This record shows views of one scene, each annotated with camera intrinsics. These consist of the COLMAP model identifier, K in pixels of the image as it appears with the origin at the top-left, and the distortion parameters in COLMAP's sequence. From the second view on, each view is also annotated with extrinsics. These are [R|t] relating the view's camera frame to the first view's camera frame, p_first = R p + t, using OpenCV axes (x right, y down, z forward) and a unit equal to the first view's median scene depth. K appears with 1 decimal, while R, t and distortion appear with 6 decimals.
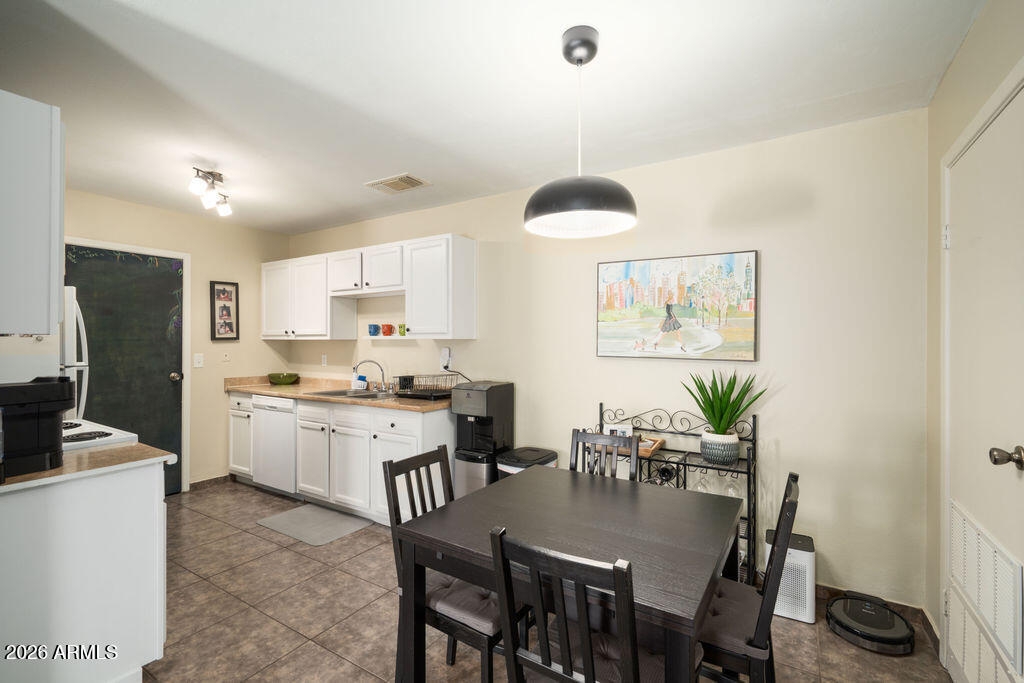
lens RADIAL K [[463.3, 0, 506.1], [0, 463.3, 340.9], [0, 0, 1]] dist [-0.002018, 0.001712]
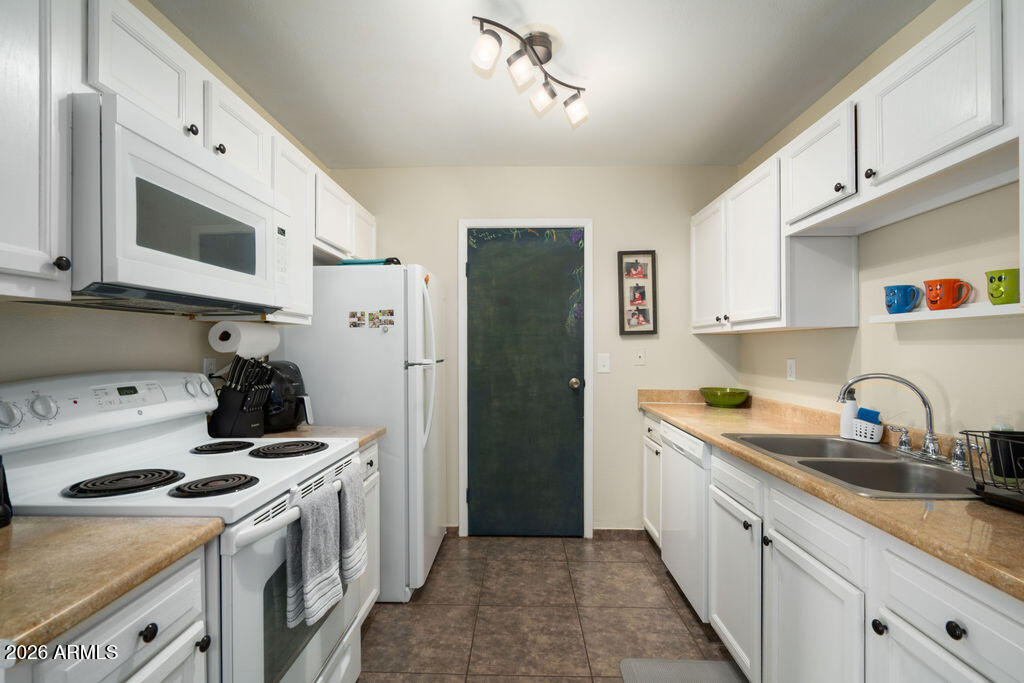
lens RADIAL K [[463.3, 0, 508.1], [0, 463.3, 345.1], [0, 0, 1]] dist [-0.002018, 0.001712]
pose [[0.511495, -0.005320, -0.859270, -0.117236], [0.000207, 0.999982, -0.006068, 0.019109], [0.859286, 0.002926, 0.511487, 0.512019]]
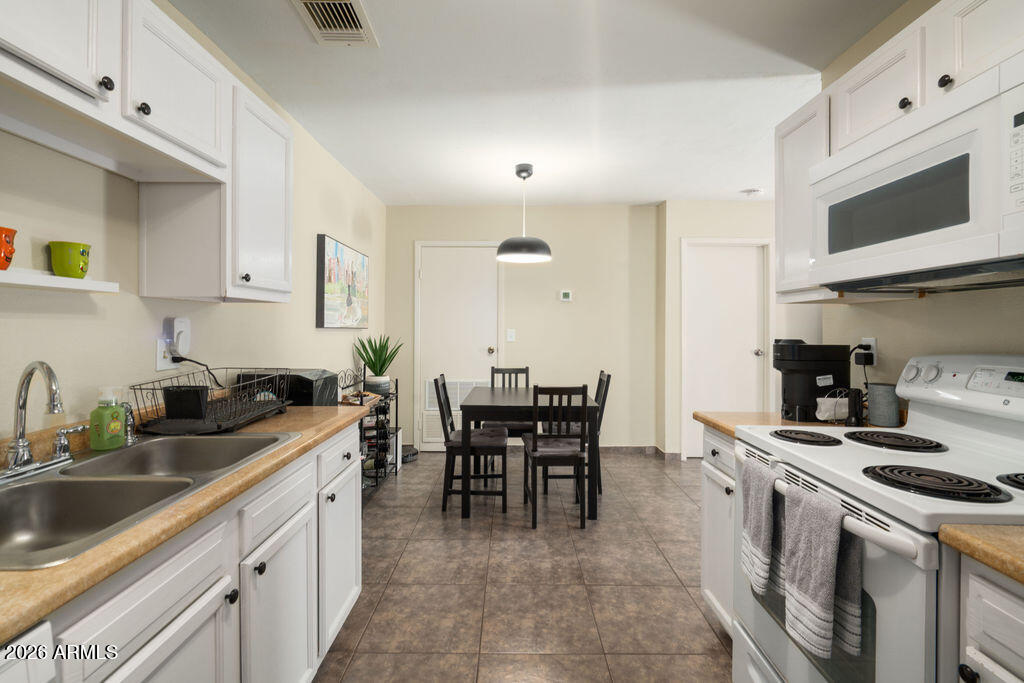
lens RADIAL K [[463.3, 0, 515.3], [0, 463.3, 326.1], [0, 0, 1]] dist [-0.002018, 0.001712]
pose [[-0.540523, -0.008117, 0.841290, -0.689043], [-0.006939, 0.999962, 0.005190, 0.017219], [-0.841301, -0.003032, -0.540559, 0.956084]]
